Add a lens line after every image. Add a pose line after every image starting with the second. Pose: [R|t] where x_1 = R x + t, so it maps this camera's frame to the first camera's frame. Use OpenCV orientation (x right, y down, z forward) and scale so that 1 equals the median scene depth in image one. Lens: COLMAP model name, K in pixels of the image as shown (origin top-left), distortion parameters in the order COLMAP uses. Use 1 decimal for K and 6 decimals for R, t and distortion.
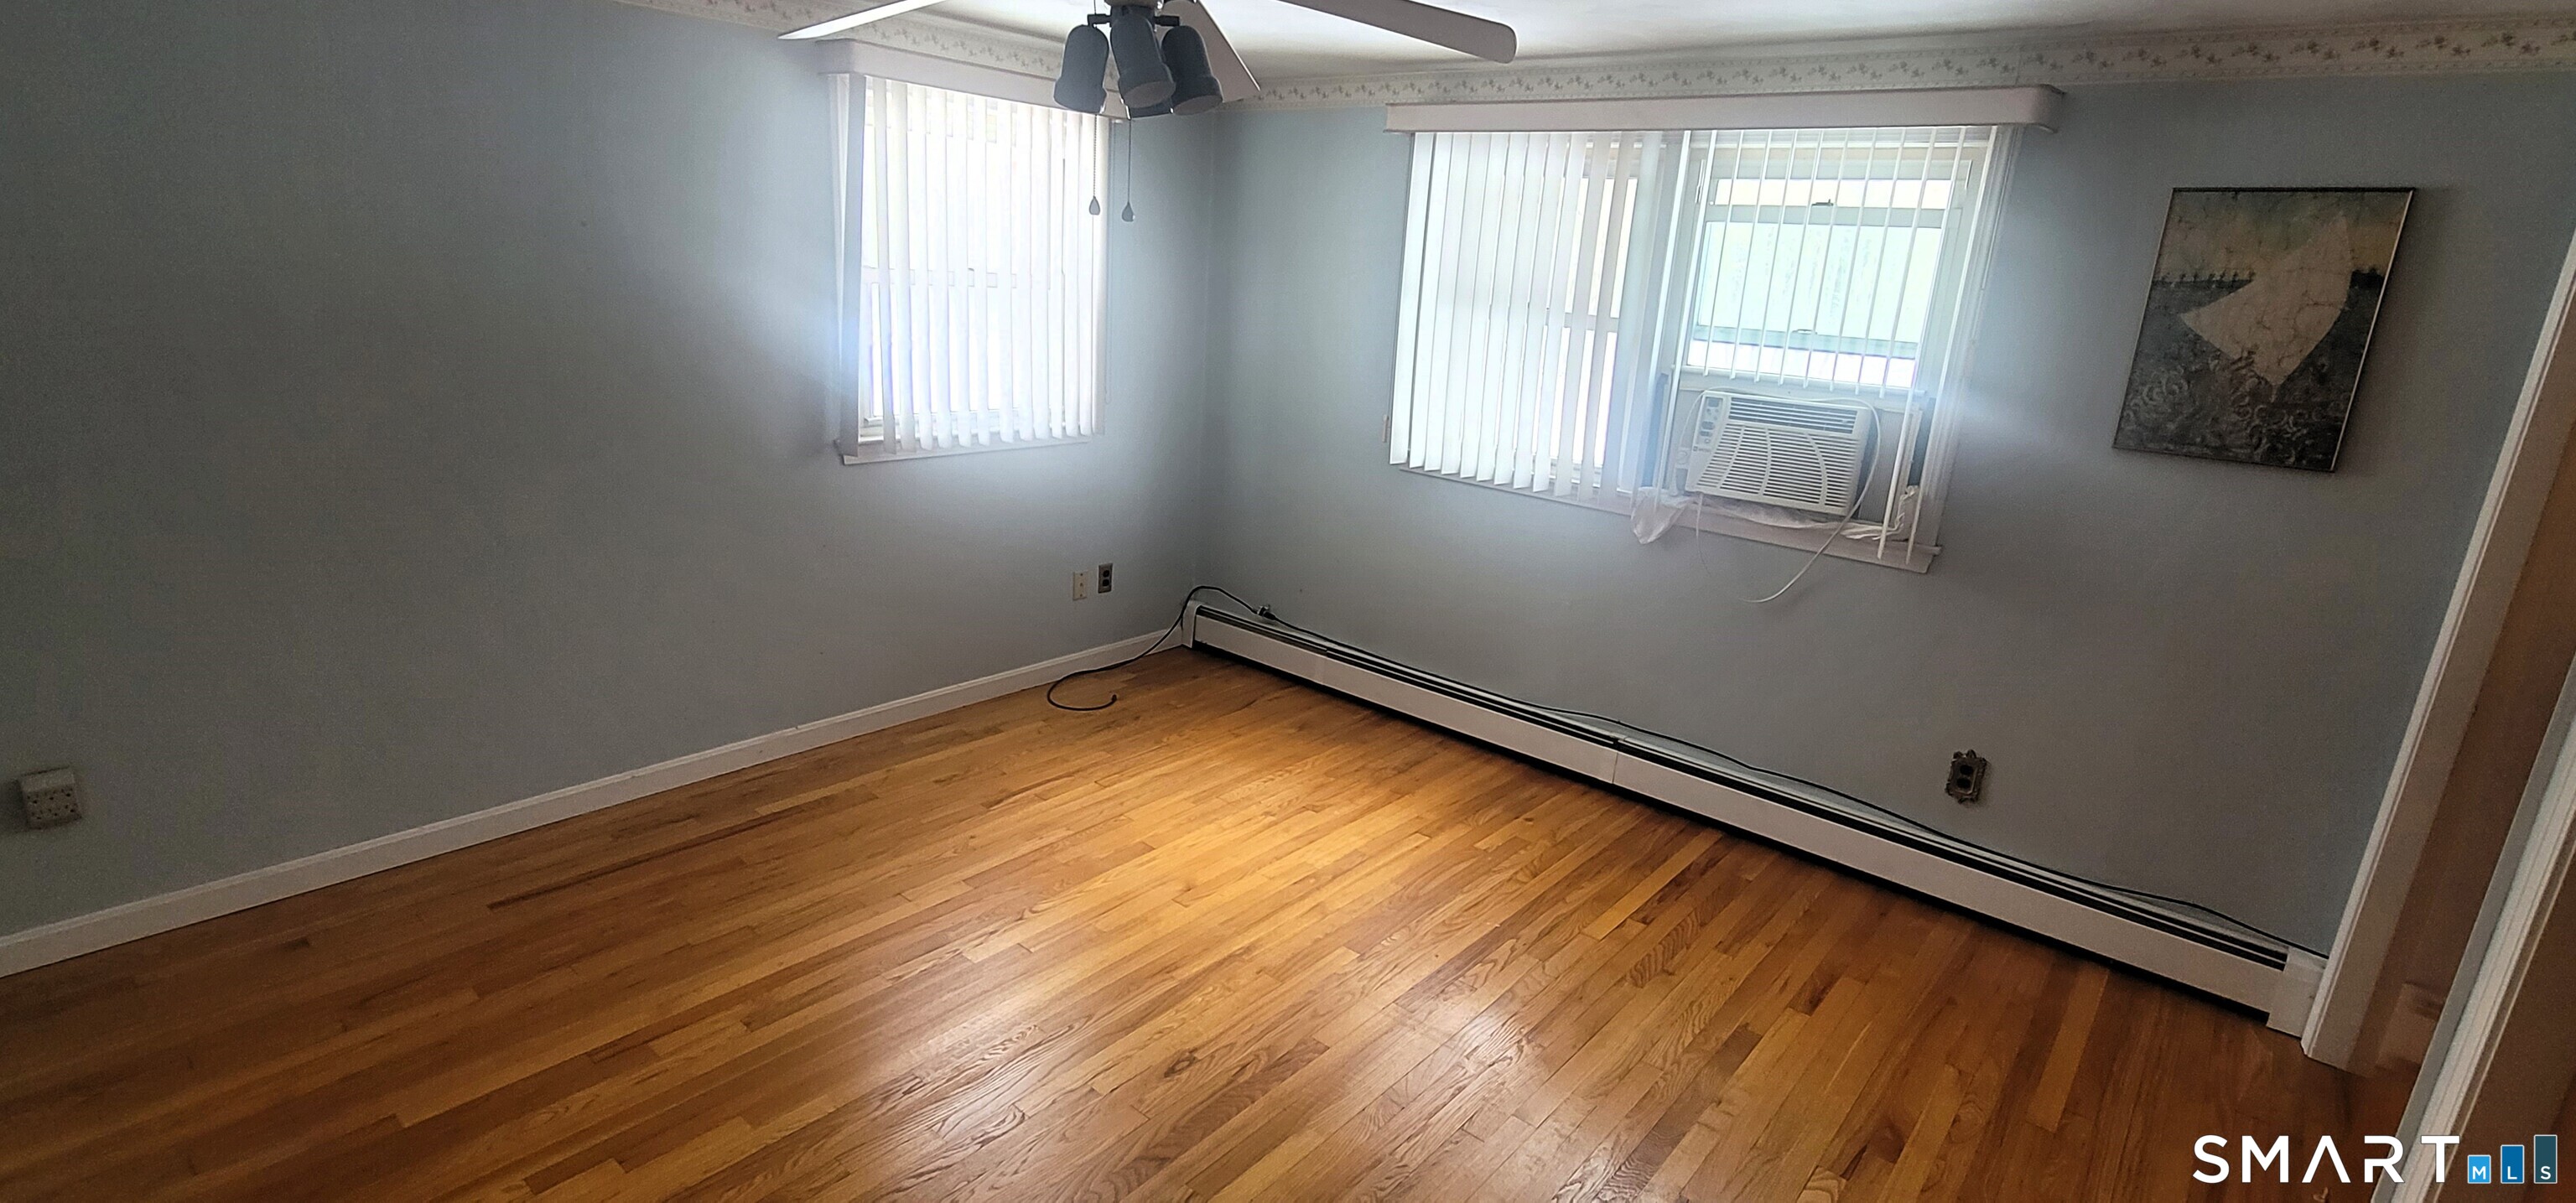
lens RADIAL K [[1201.3, 0, 1286.5], [0, 1201.3, 594.1], [0, 0, 1]] dist [0.000202, 0.000129]
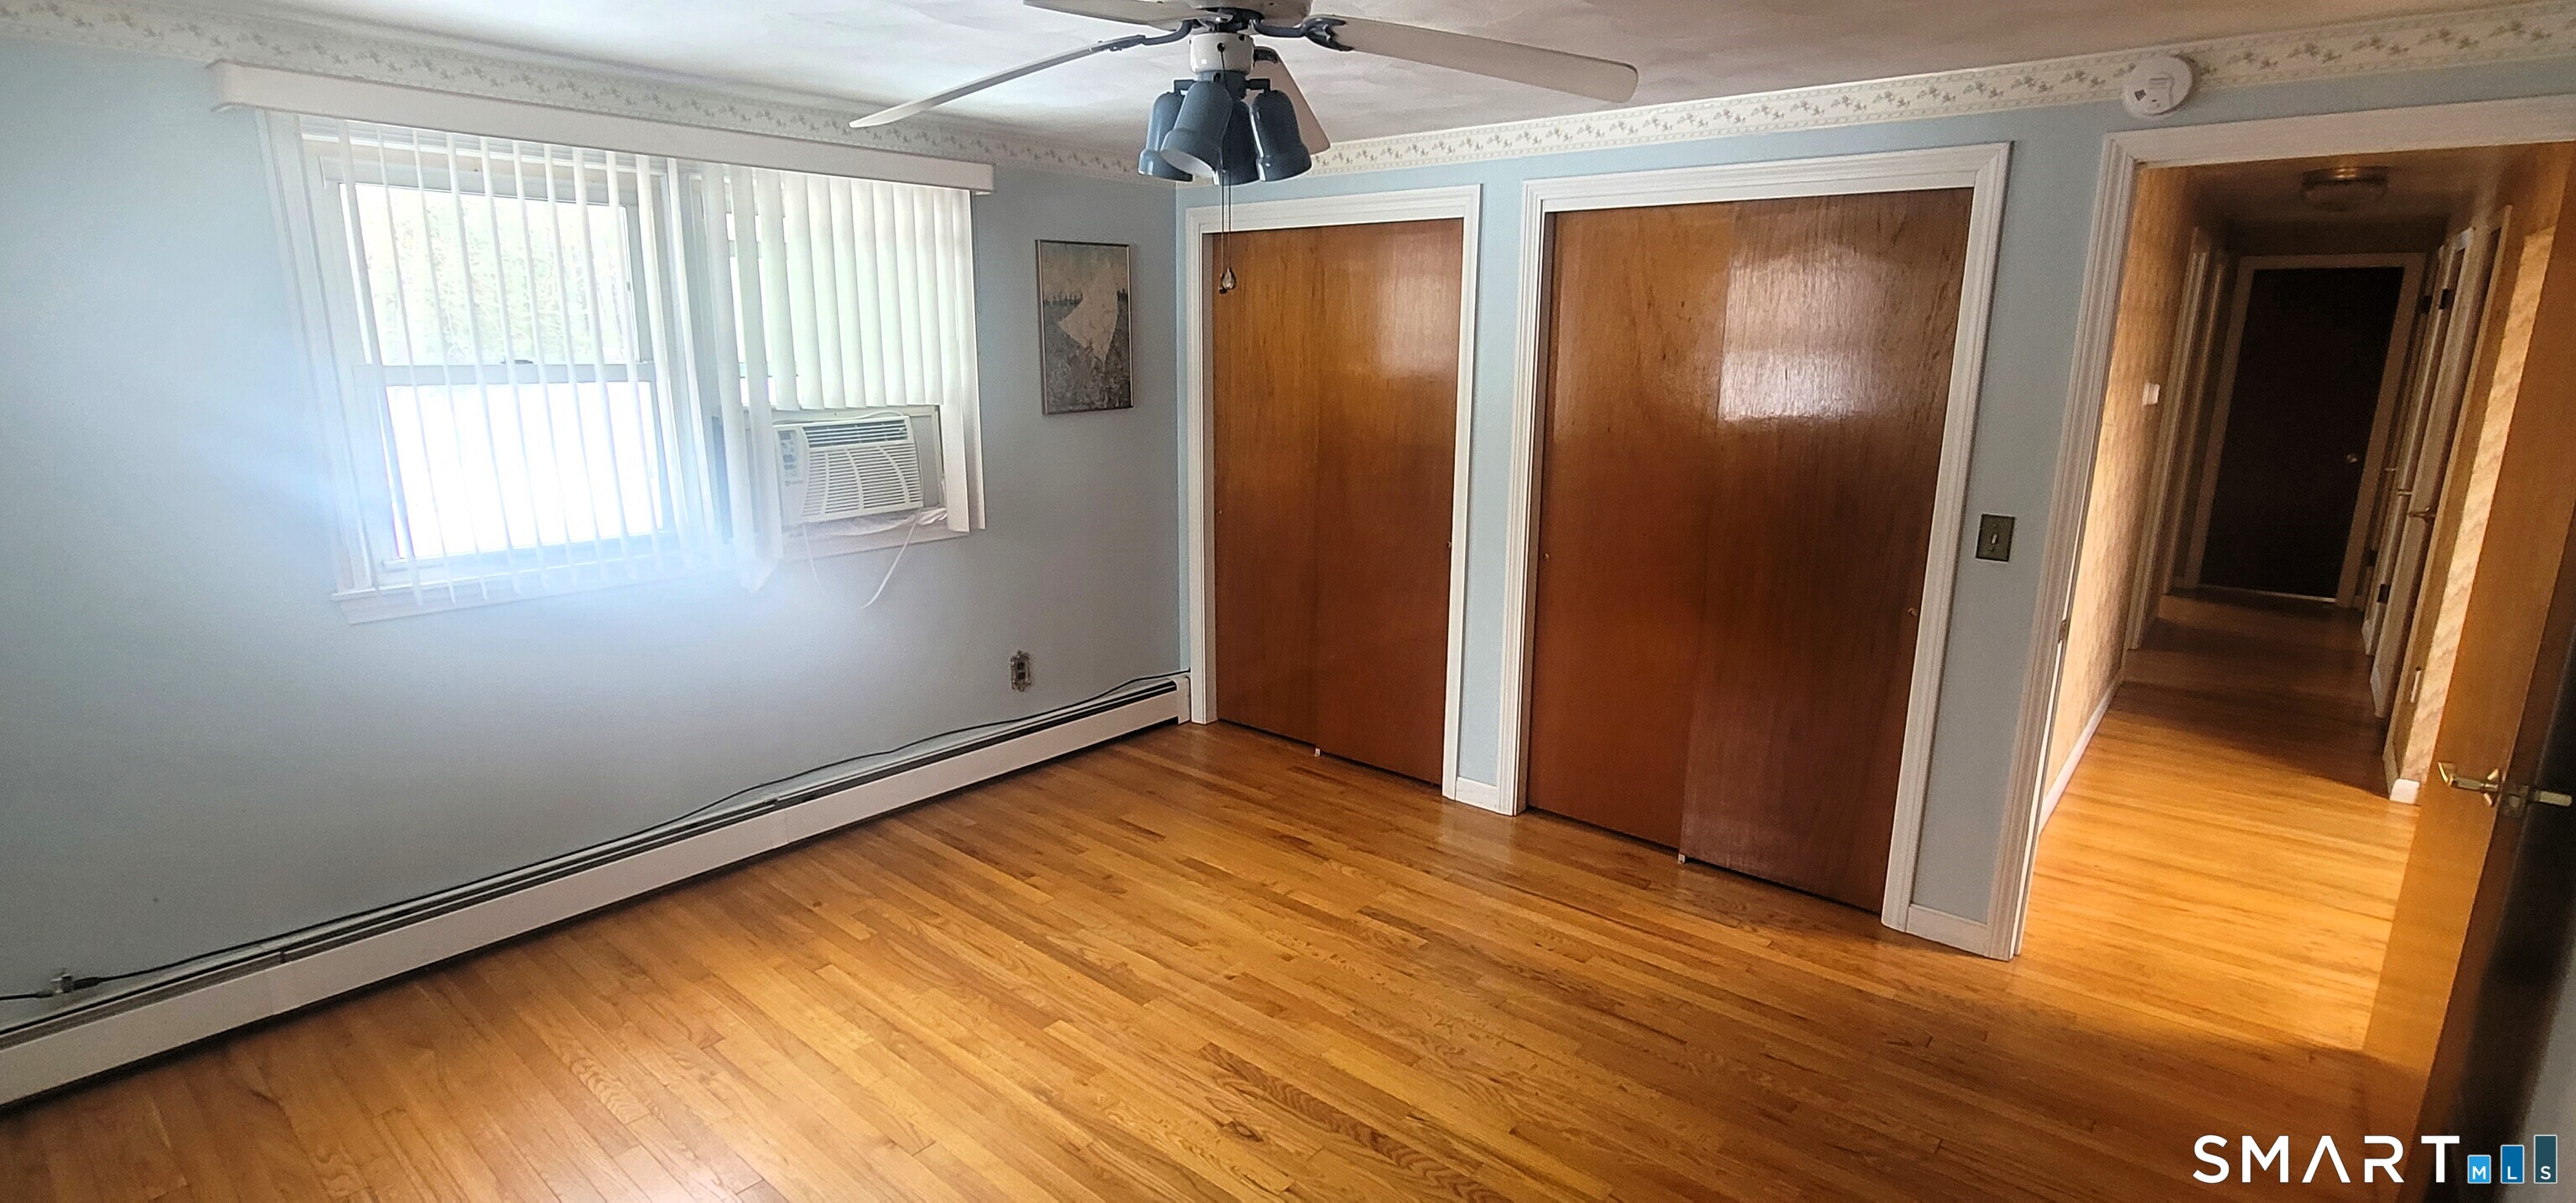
lens RADIAL K [[1201.3, 0, 1281.6], [0, 1201.3, 602.5], [0, 0, 1]] dist [0.000202, 0.000129]
pose [[-0.001469, -0.290147, 0.956981, -0.704520], [0.259453, 0.924100, 0.280576, -0.221295], [-0.965755, 0.248704, 0.073922, 0.600423]]
